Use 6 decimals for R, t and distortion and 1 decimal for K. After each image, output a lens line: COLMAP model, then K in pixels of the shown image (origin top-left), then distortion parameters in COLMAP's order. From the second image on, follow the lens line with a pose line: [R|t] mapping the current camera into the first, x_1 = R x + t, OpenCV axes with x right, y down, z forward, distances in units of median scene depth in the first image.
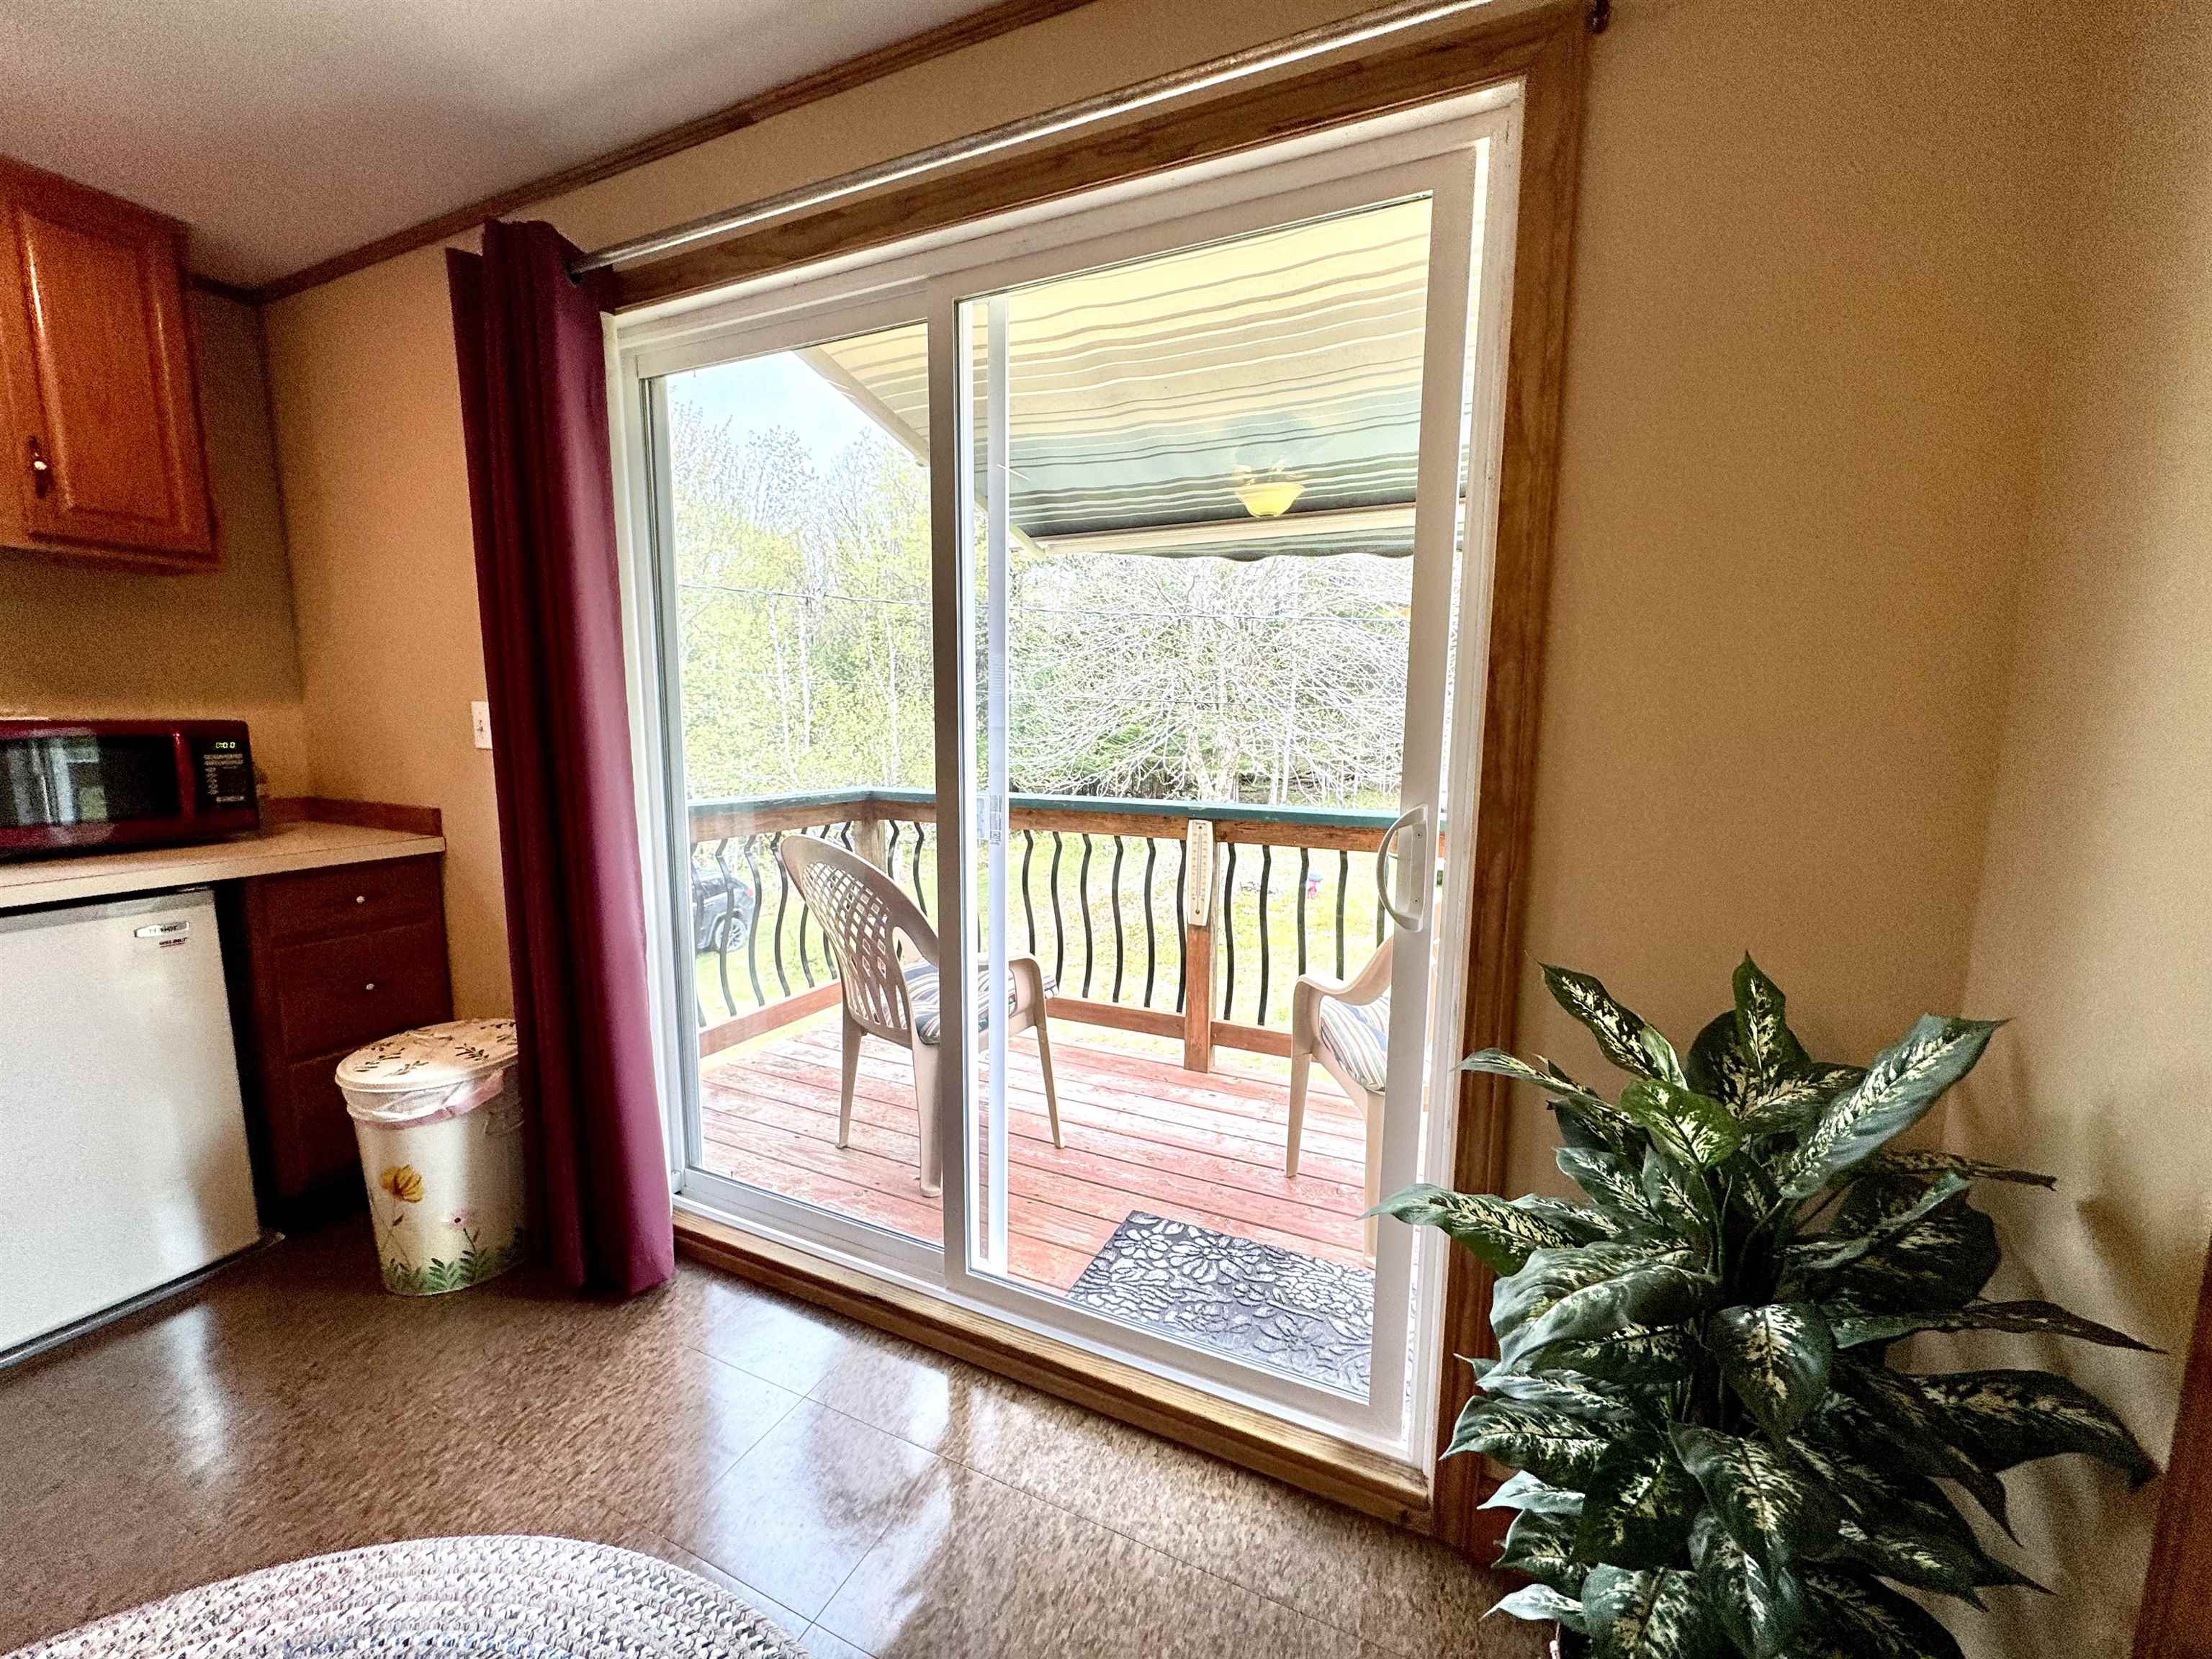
lens RADIAL K [[880.2, 0, 1107.3], [0, 880.2, 825.1], [0, 0, 1]] dist [-0.002215, 0.000337]
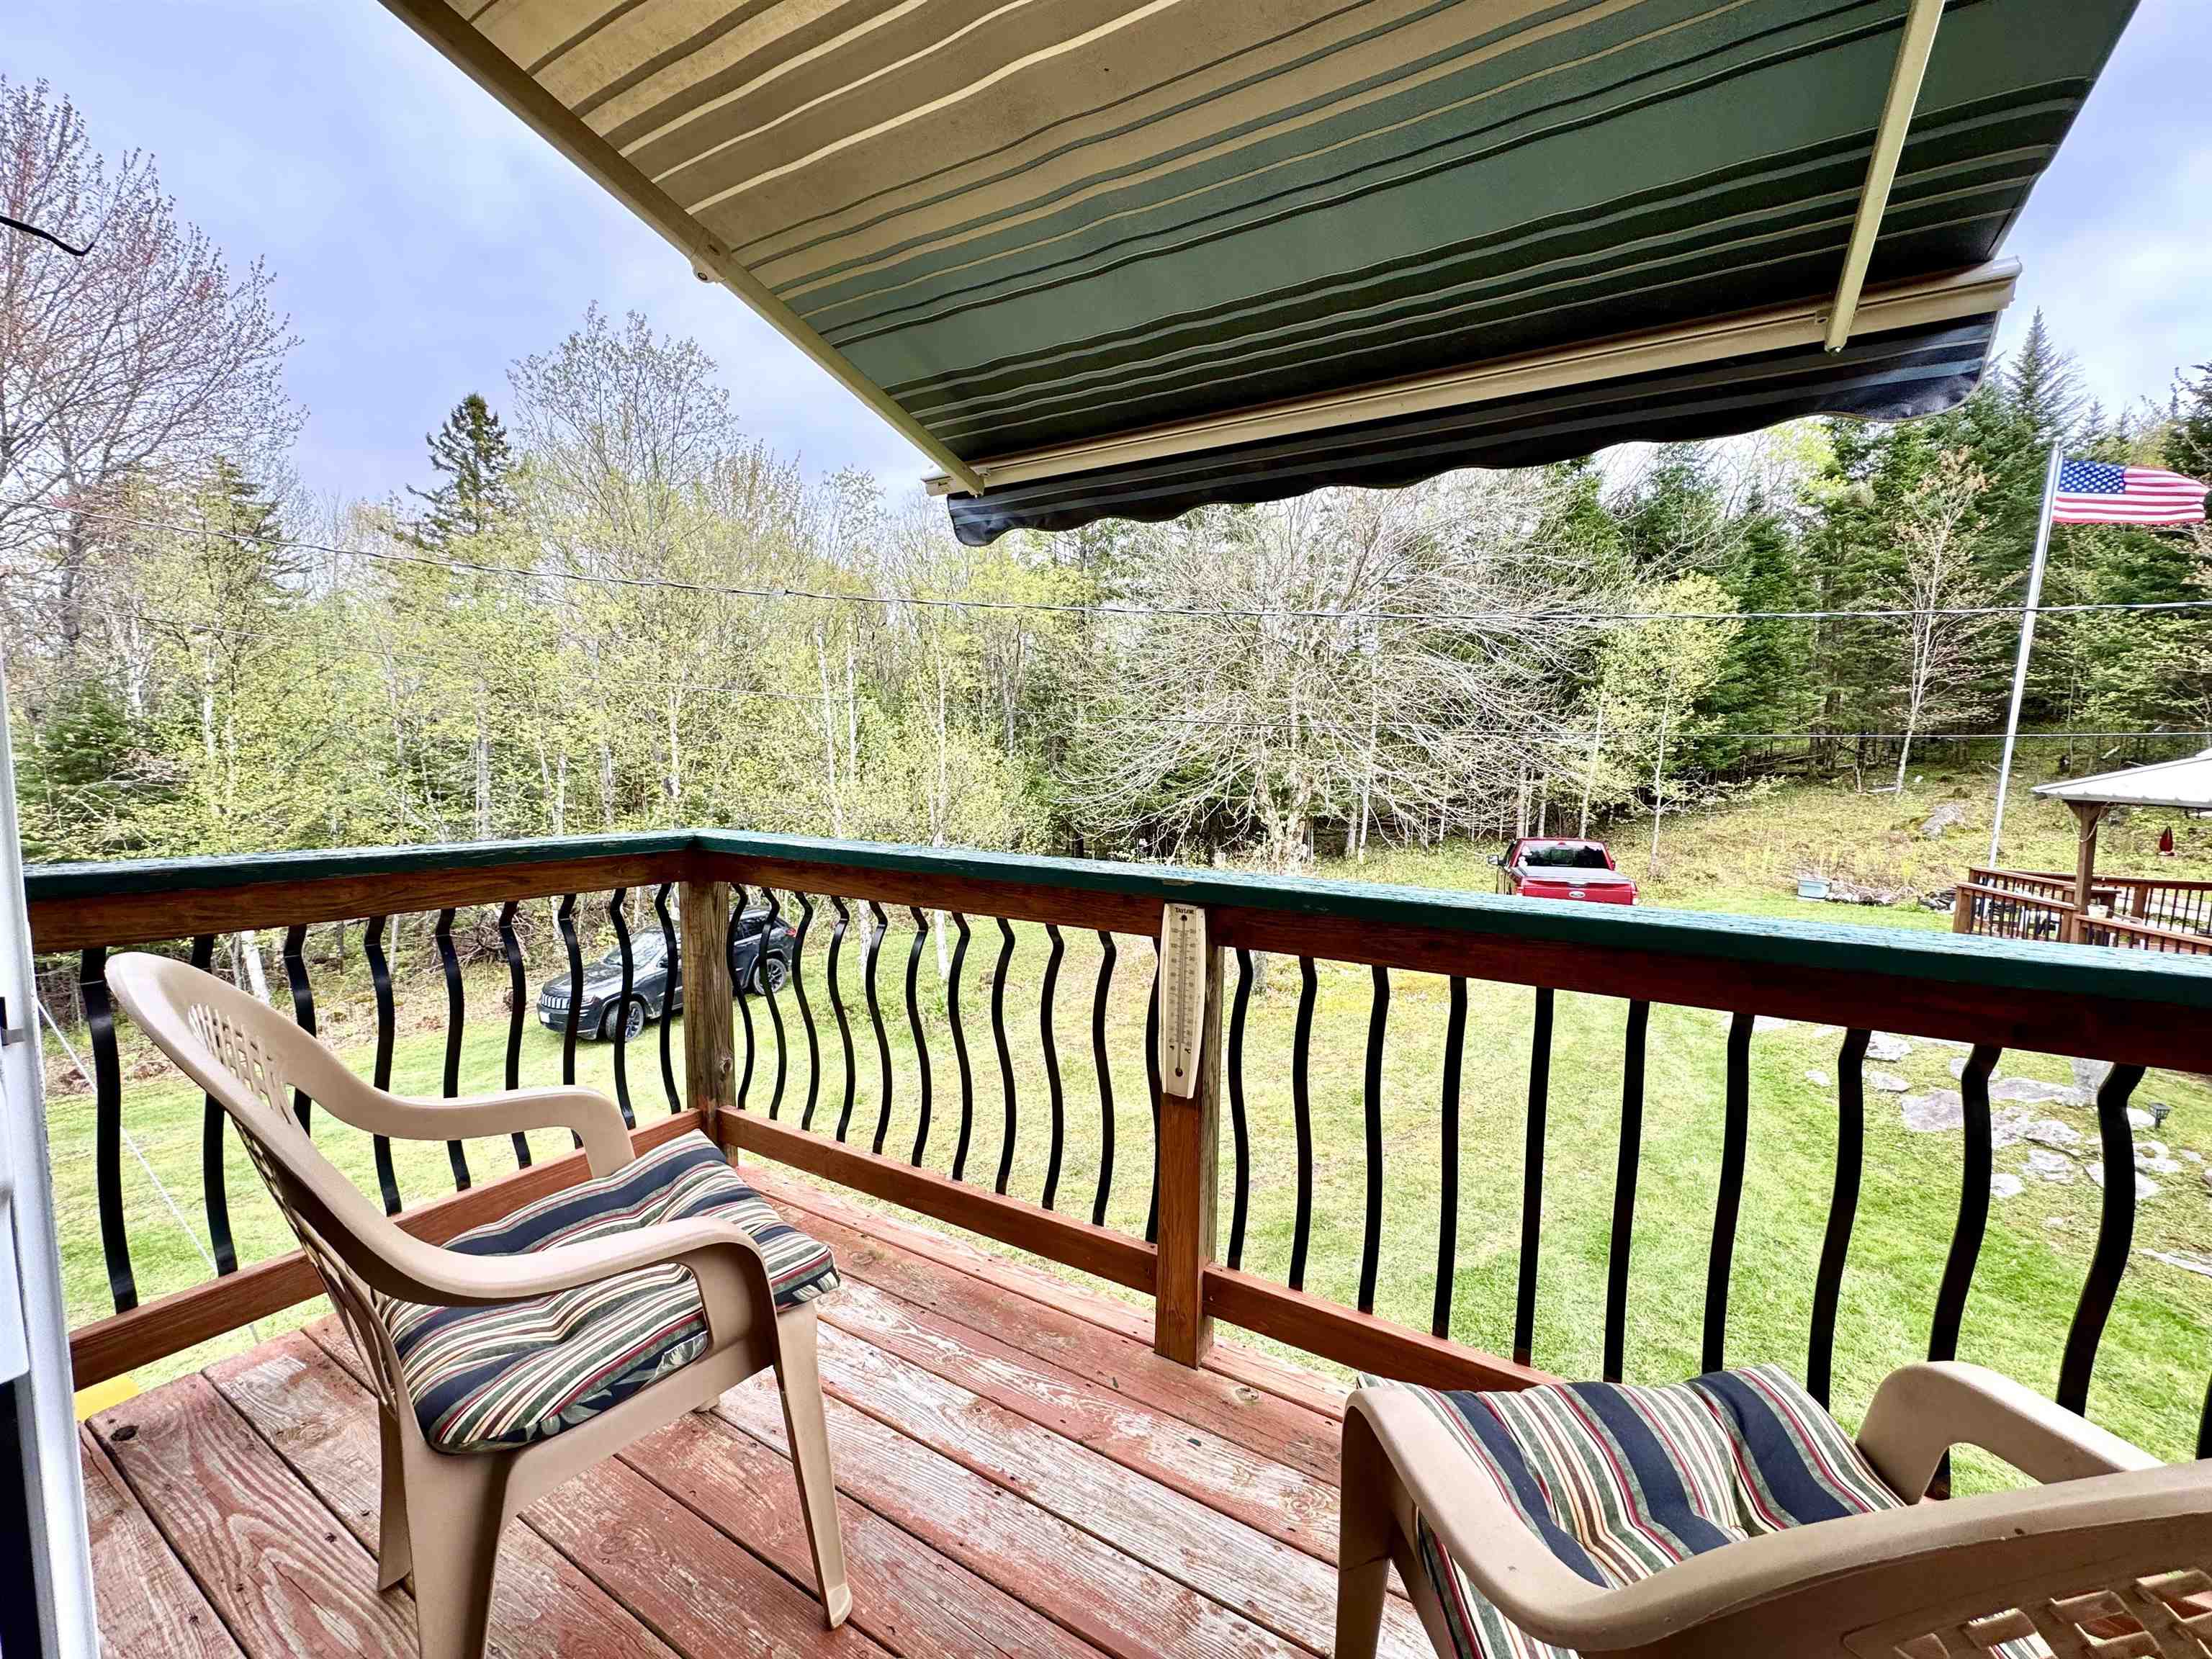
lens RADIAL K [[880.2, 0, 1103.2], [0, 880.2, 827.9], [0, 0, 1]] dist [-0.002215, 0.000337]
pose [[0.995813, 0.015403, -0.090102, 0.096357], [-0.019129, 0.998991, -0.040635, -0.028221], [0.089385, 0.042188, 0.995103, 0.420444]]
